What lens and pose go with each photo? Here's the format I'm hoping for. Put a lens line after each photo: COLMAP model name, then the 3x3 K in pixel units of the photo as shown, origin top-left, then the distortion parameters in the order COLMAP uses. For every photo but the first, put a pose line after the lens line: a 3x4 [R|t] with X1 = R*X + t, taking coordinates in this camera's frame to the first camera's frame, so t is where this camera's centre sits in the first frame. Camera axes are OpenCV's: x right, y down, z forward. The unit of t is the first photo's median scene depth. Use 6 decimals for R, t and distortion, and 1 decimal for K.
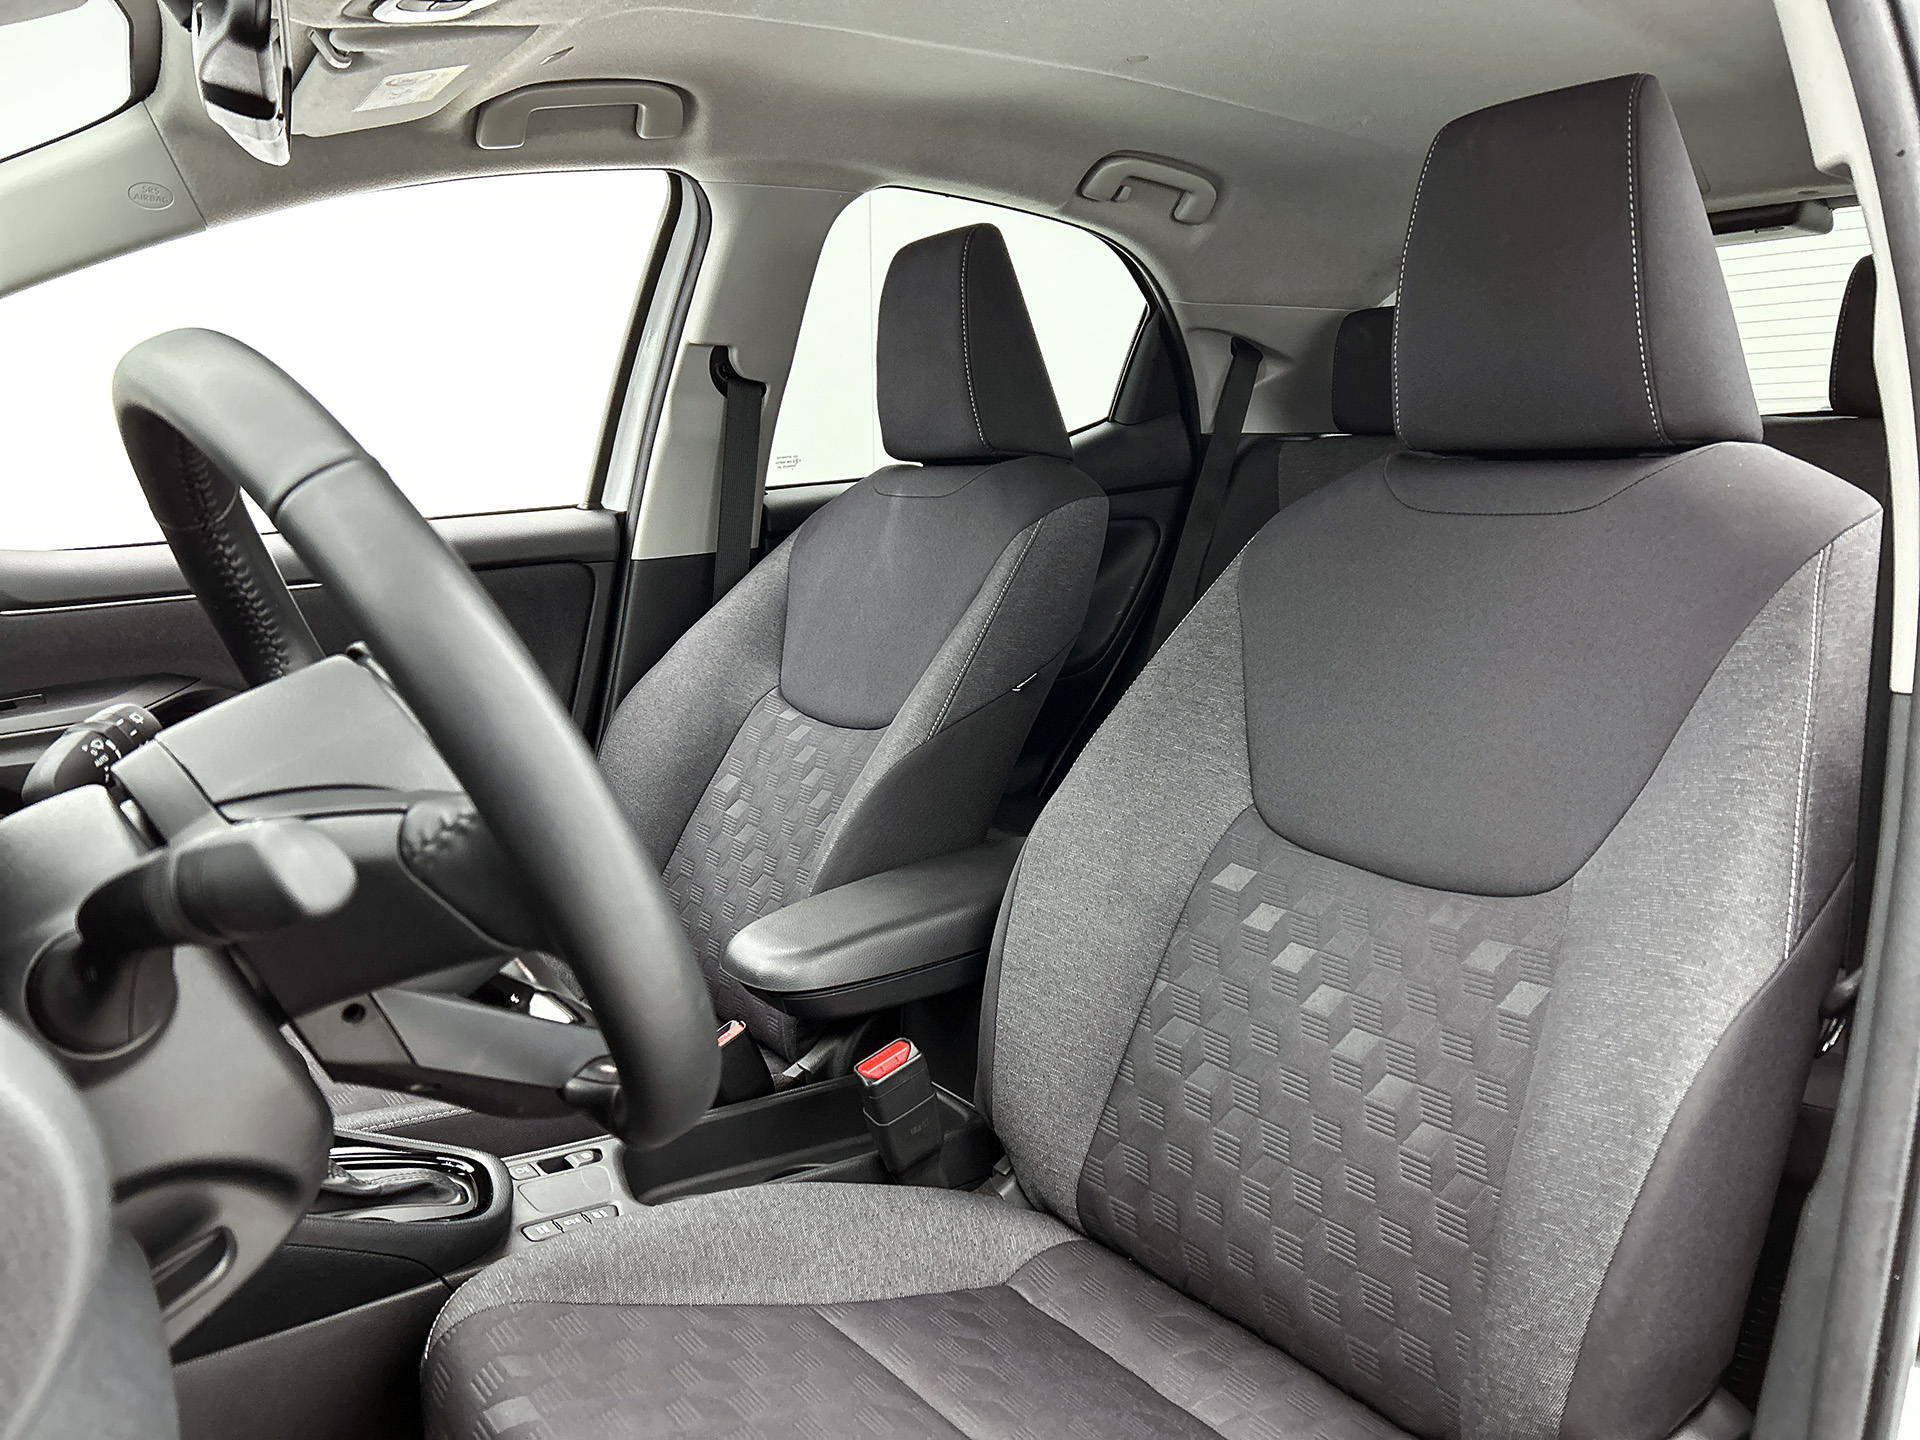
lens RADIAL K [[1463.0, 0, 971.0], [0, 1463.0, 714.7], [0, 0, 1]] dist [0.073739, -0.052989]
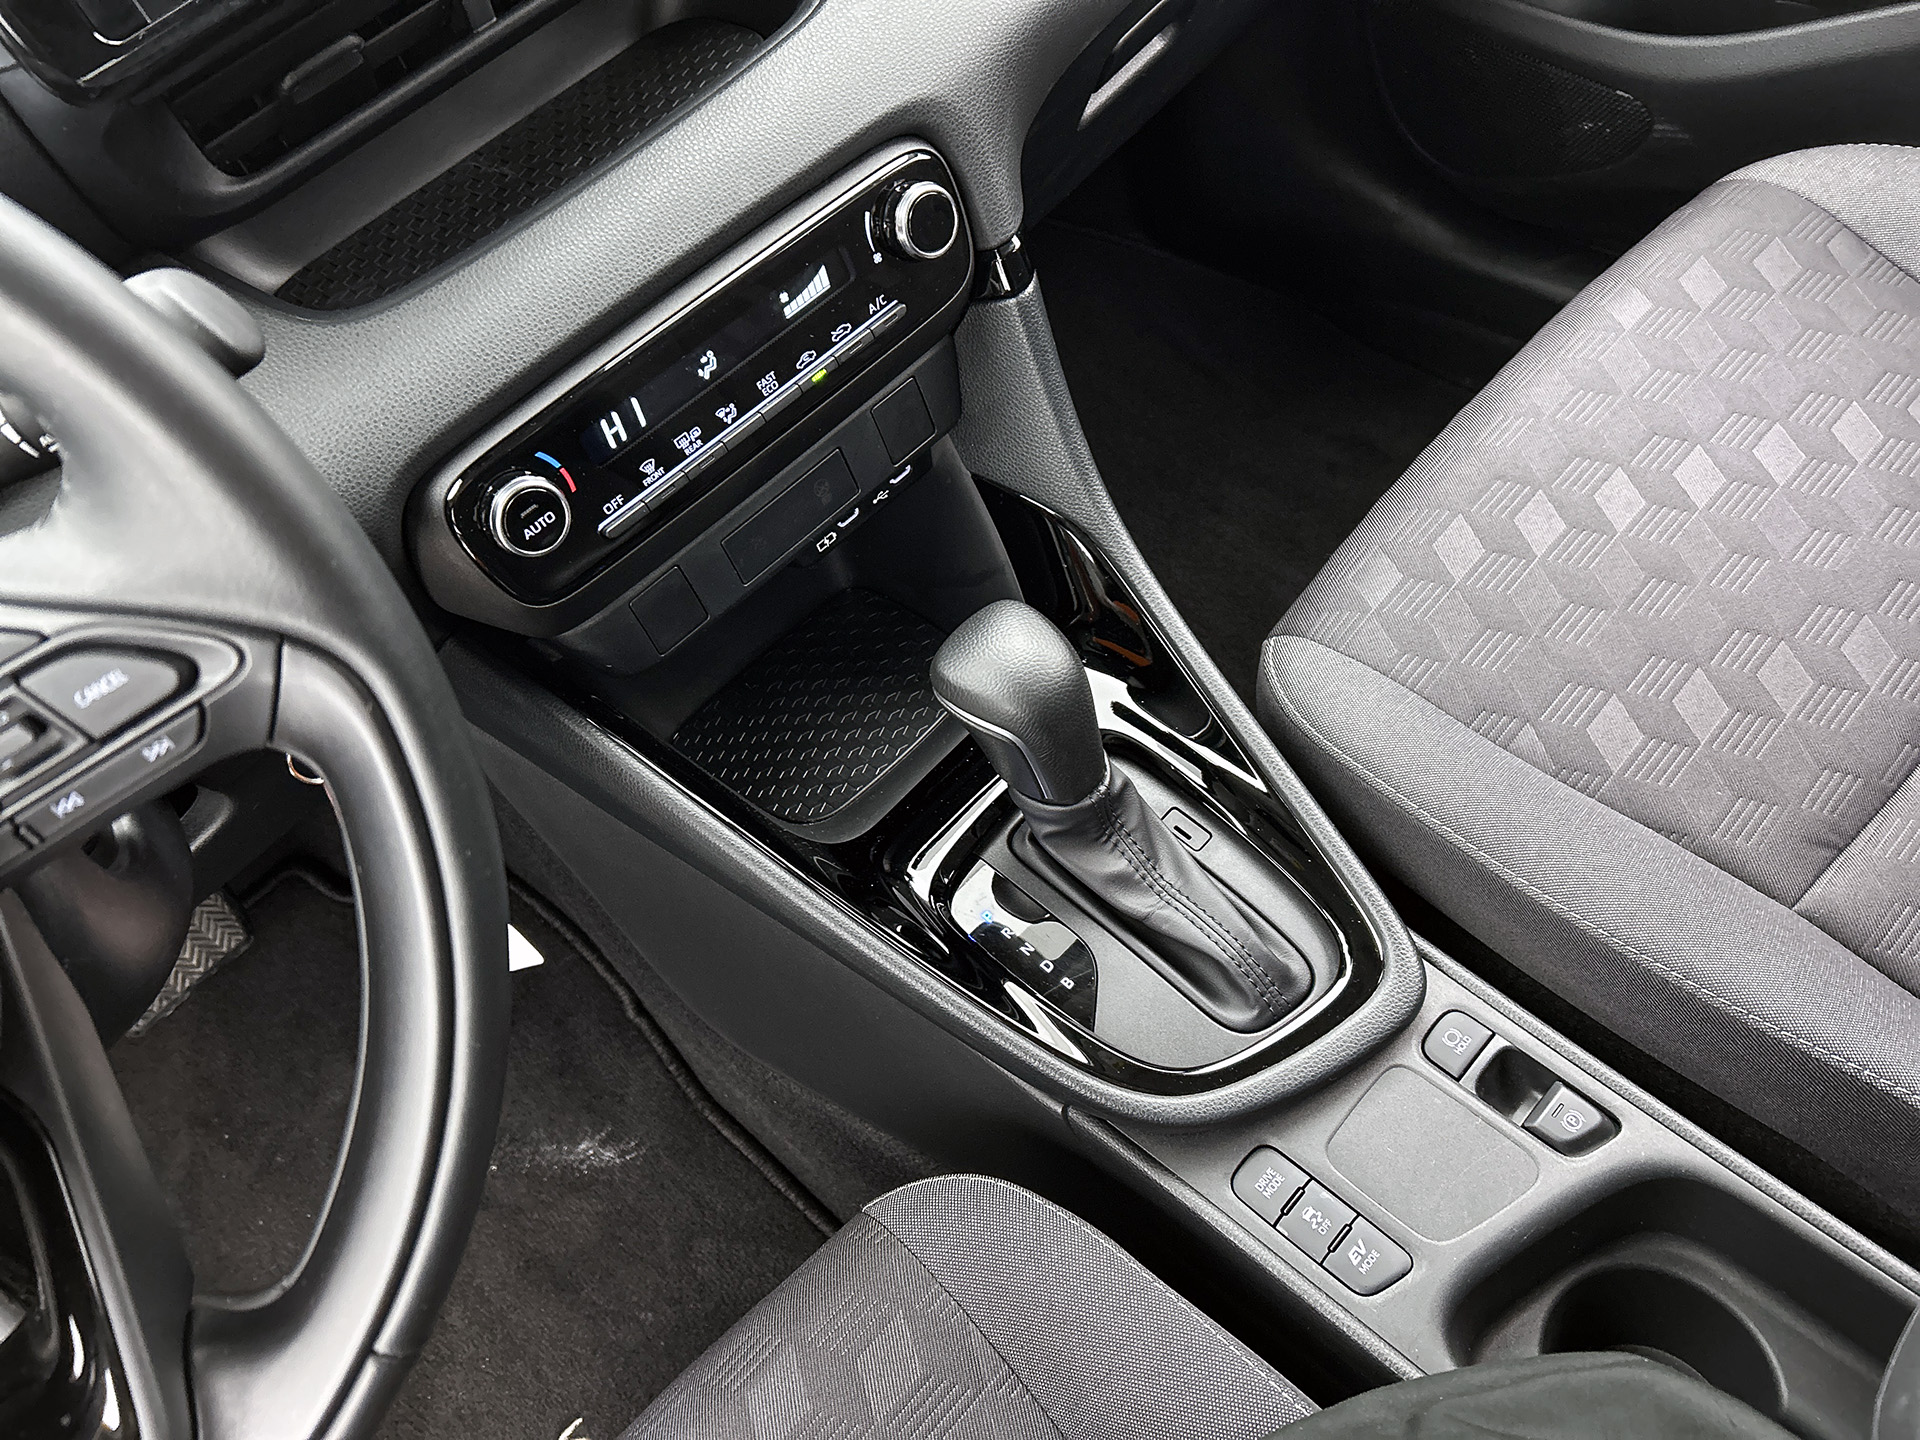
lens RADIAL K [[1465.6, 0, 950.2], [0, 1465.6, 730.8], [0, 0, 1]] dist [0.049993, -0.074177]
pose [[0.142151, 0.778610, -0.611195, -0.064481], [0.046990, 0.611461, 0.789878, -0.129184], [0.988729, -0.141002, 0.050333, 0.562480]]
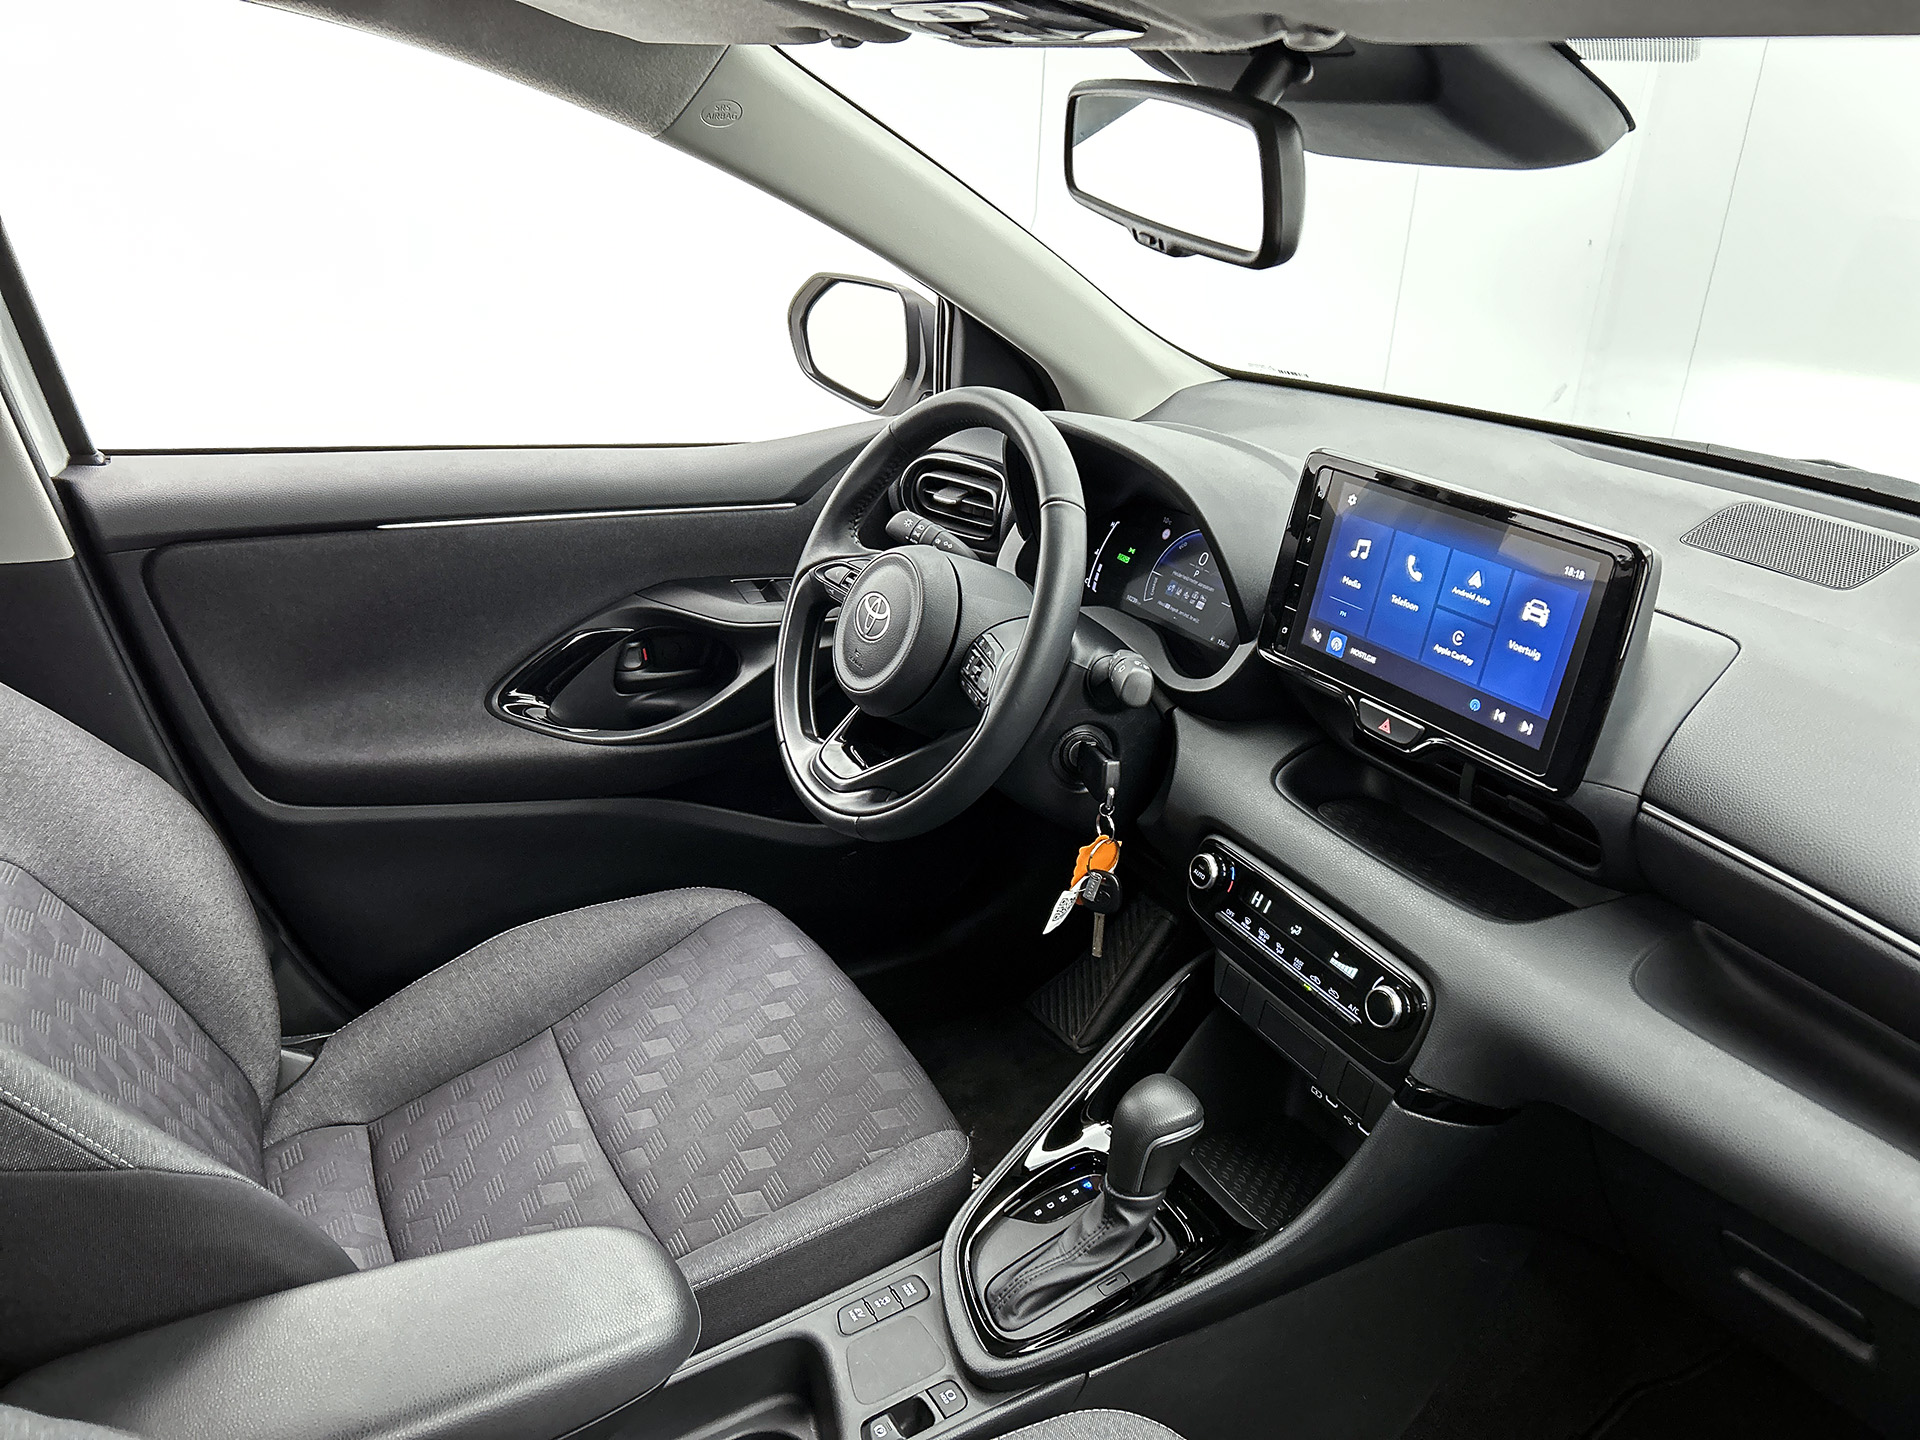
lens RADIAL K [[1451.3, 0, 951.0], [0, 1451.3, 731.7], [0, 0, 1]] dist [0.053988, -0.073095]
pose [[-0.991492, -0.077874, 0.104300, -0.252141], [-0.008057, 0.836471, 0.547952, -0.342012], [-0.129916, 0.542450, -0.829982, 1.042907]]
